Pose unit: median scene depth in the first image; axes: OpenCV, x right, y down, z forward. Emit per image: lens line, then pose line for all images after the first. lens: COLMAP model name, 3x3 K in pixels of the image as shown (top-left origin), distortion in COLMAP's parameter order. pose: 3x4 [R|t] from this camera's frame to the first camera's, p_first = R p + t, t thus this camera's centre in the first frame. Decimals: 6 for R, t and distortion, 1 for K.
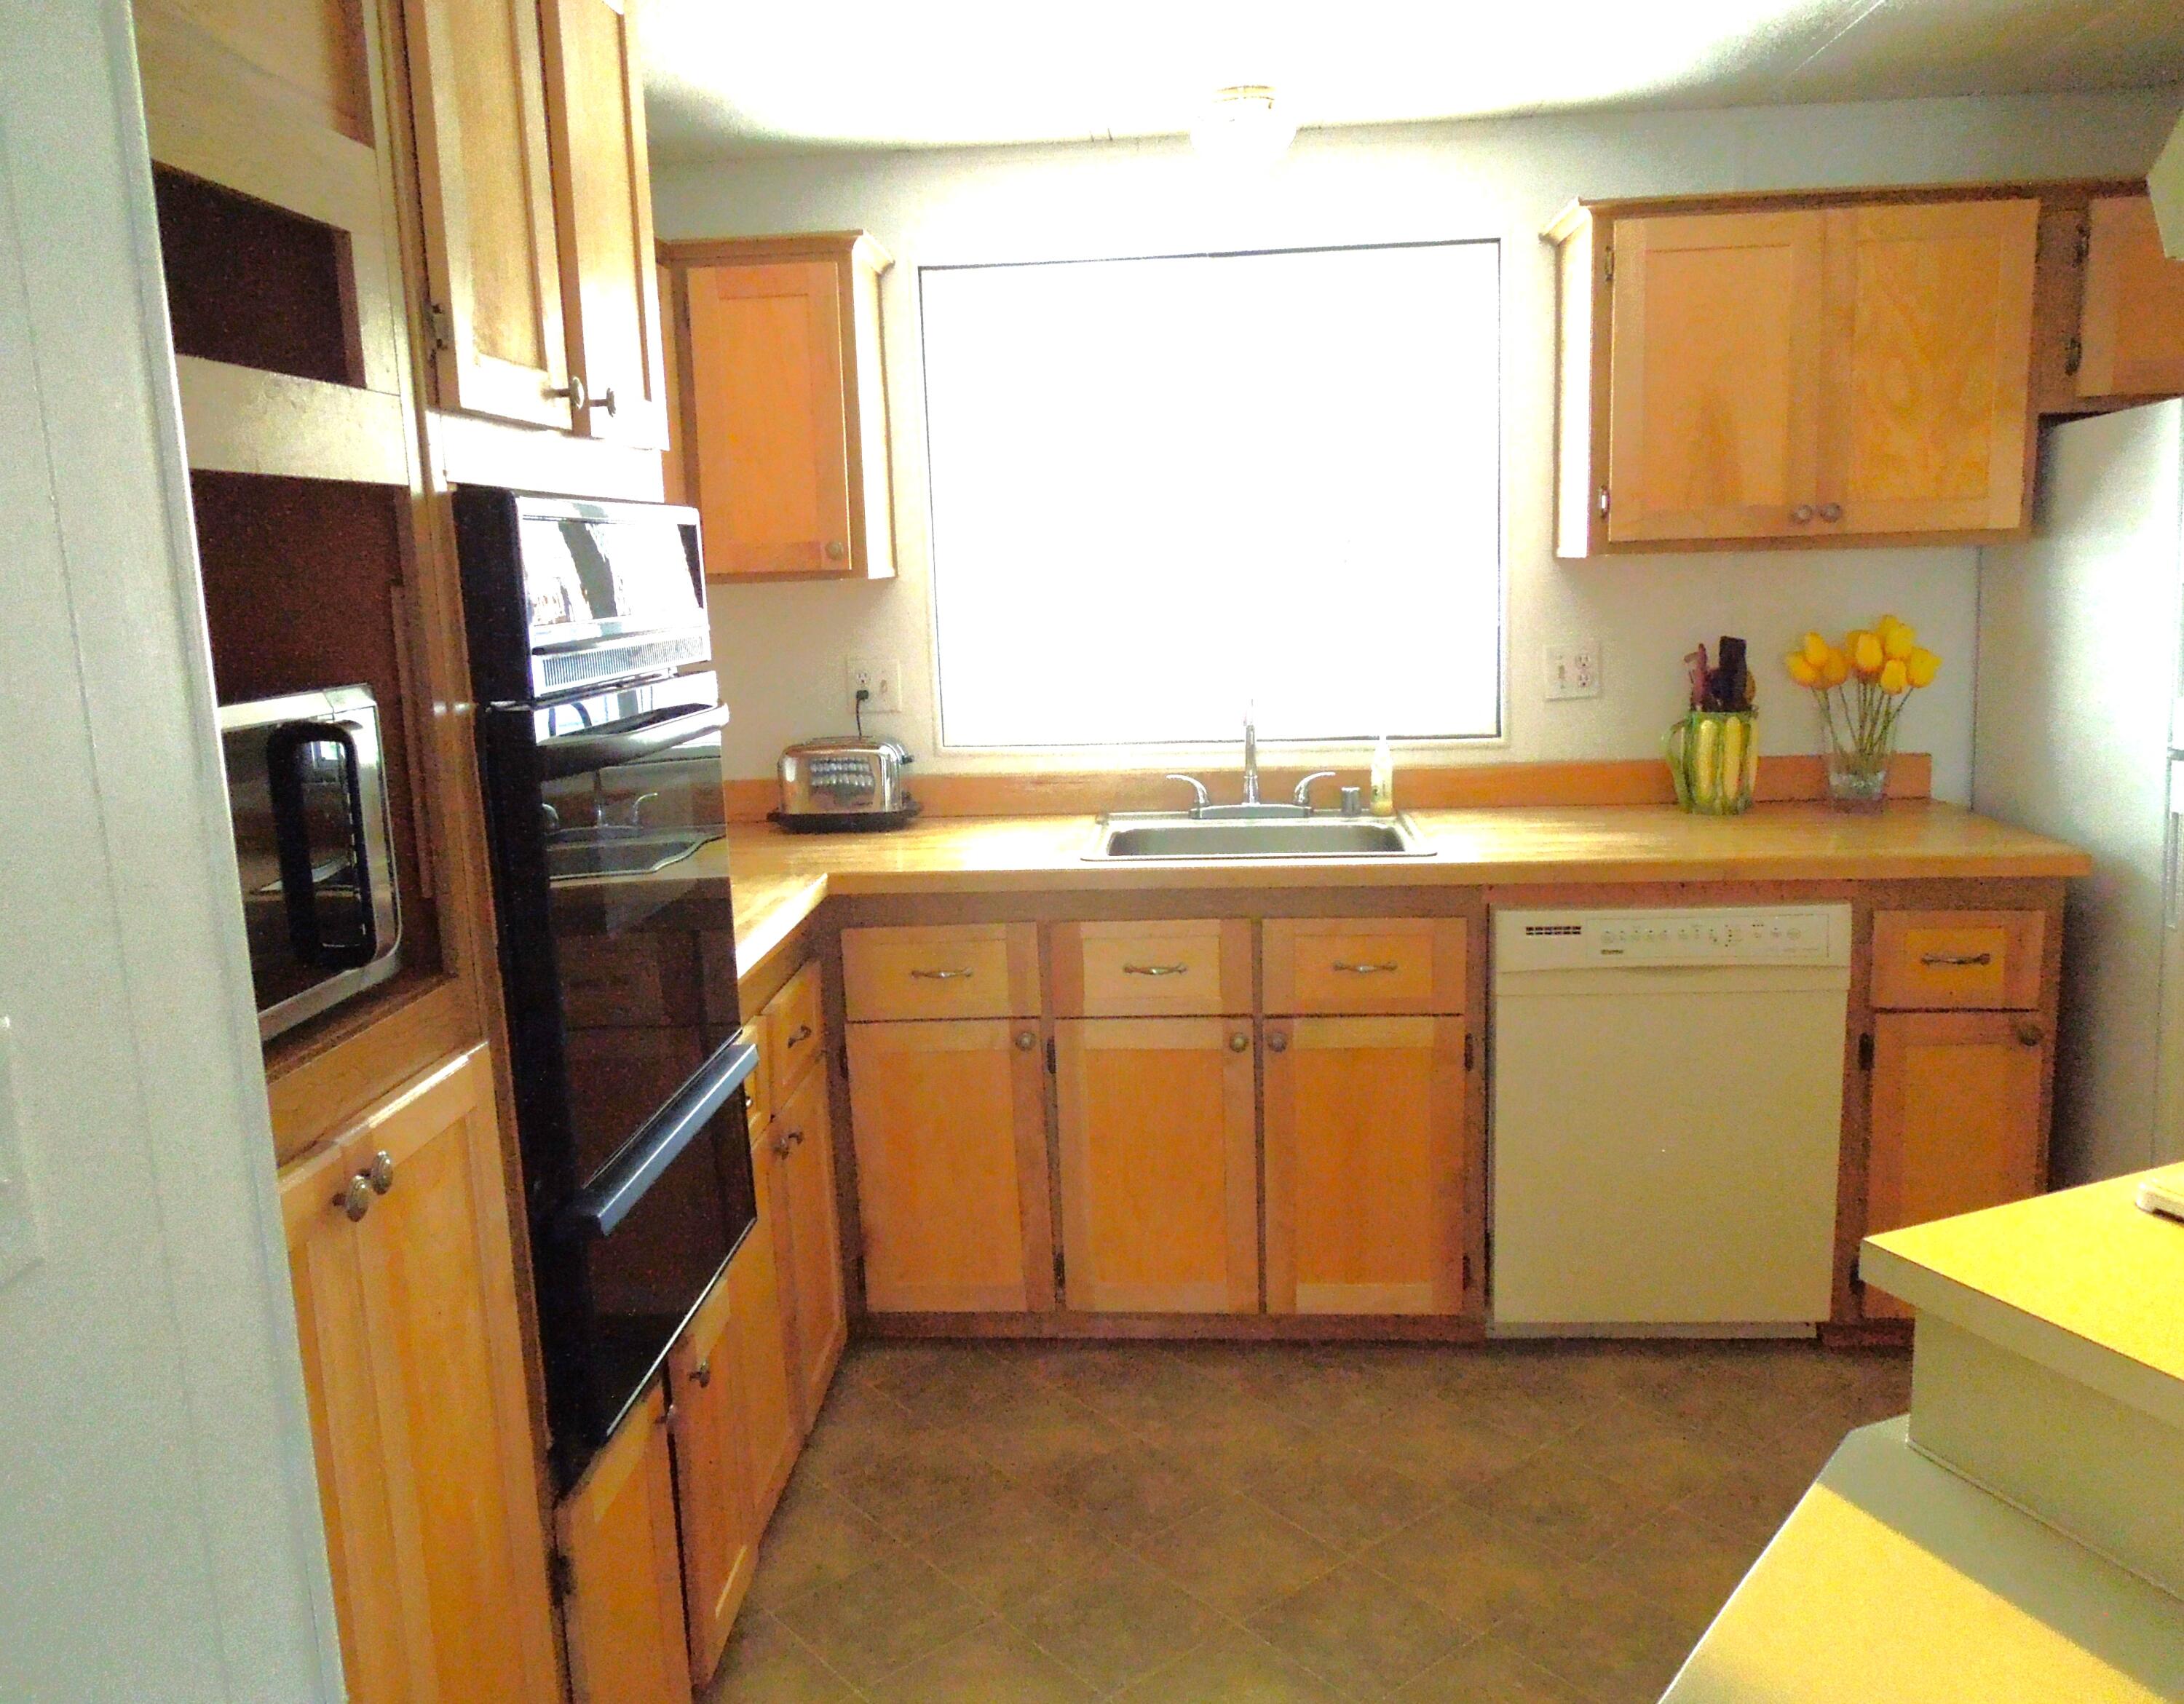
lens RADIAL K [[1763.1, 0, 1092.0], [0, 1763.1, 852.0], [0, 0, 1]] dist [0.001199, 0.004373]
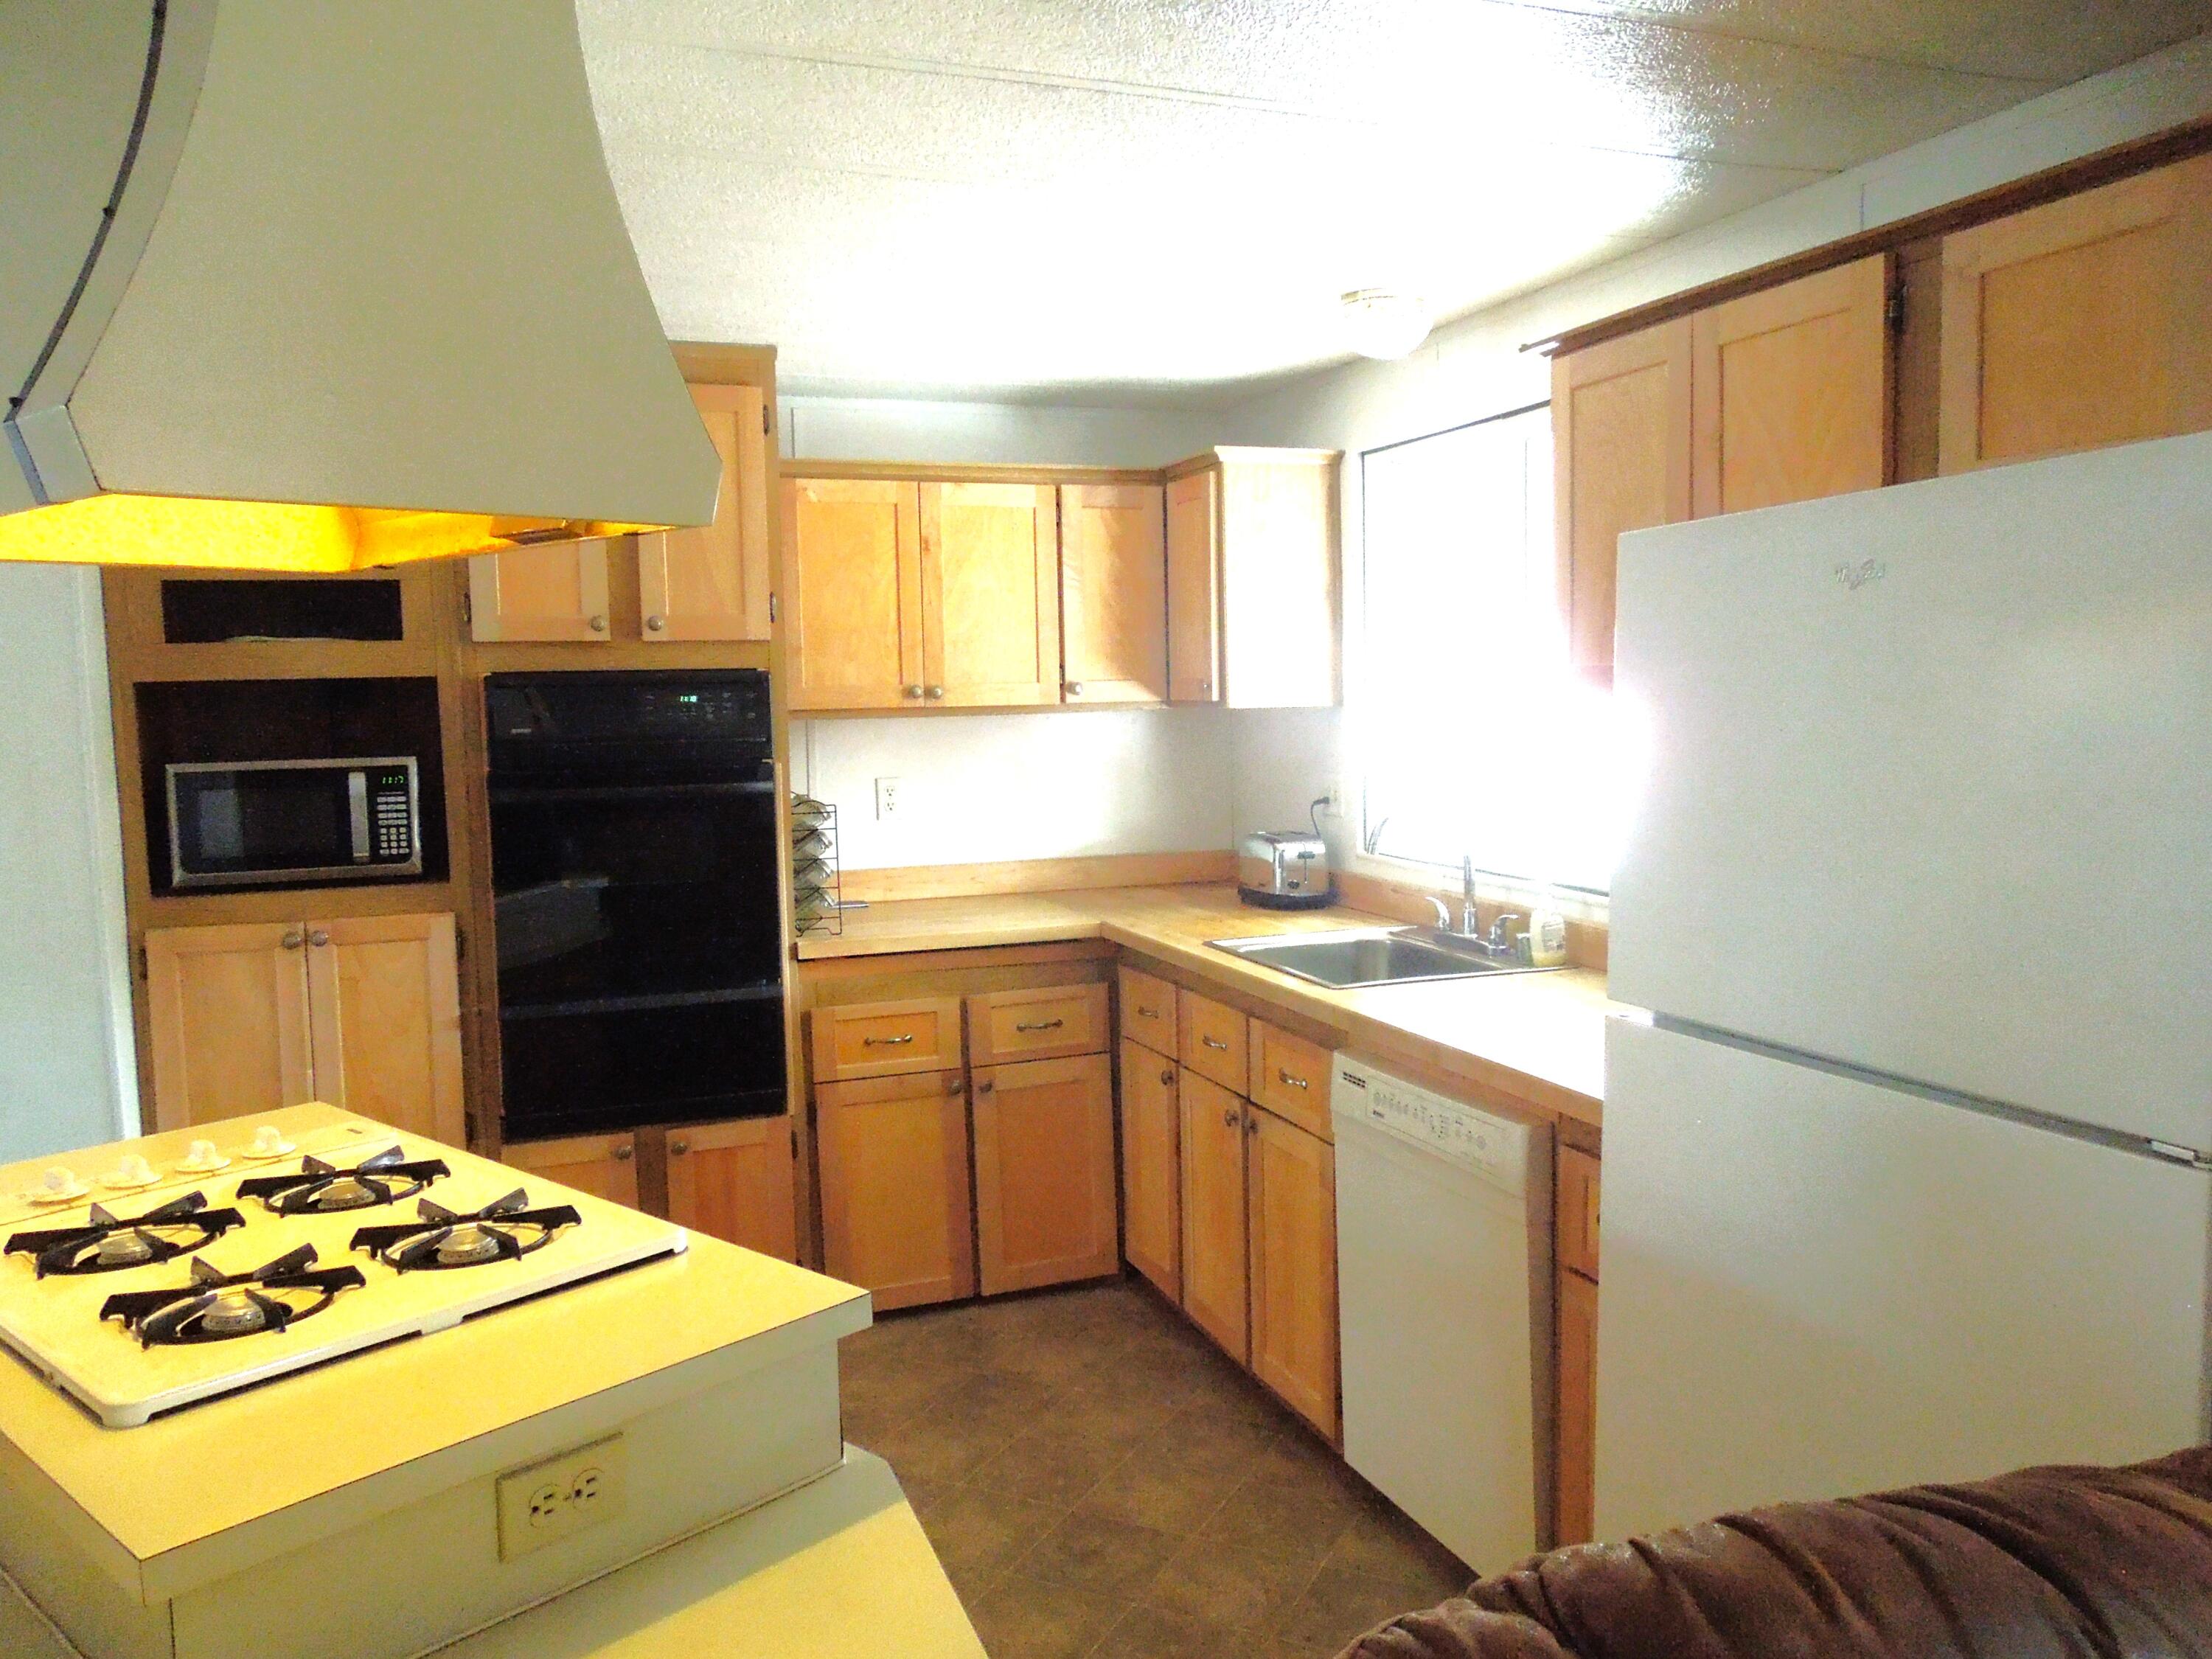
lens RADIAL K [[1748.7, 0, 1106.0], [0, 1748.7, 829.5], [0, 0, 1]] dist [0.004867, 0.000954]
pose [[0.393183, 0.098492, -0.914170, 1.108475], [-0.147877, 0.988077, 0.042853, -0.118515], [0.907491, 0.118336, 0.403060, 0.450251]]
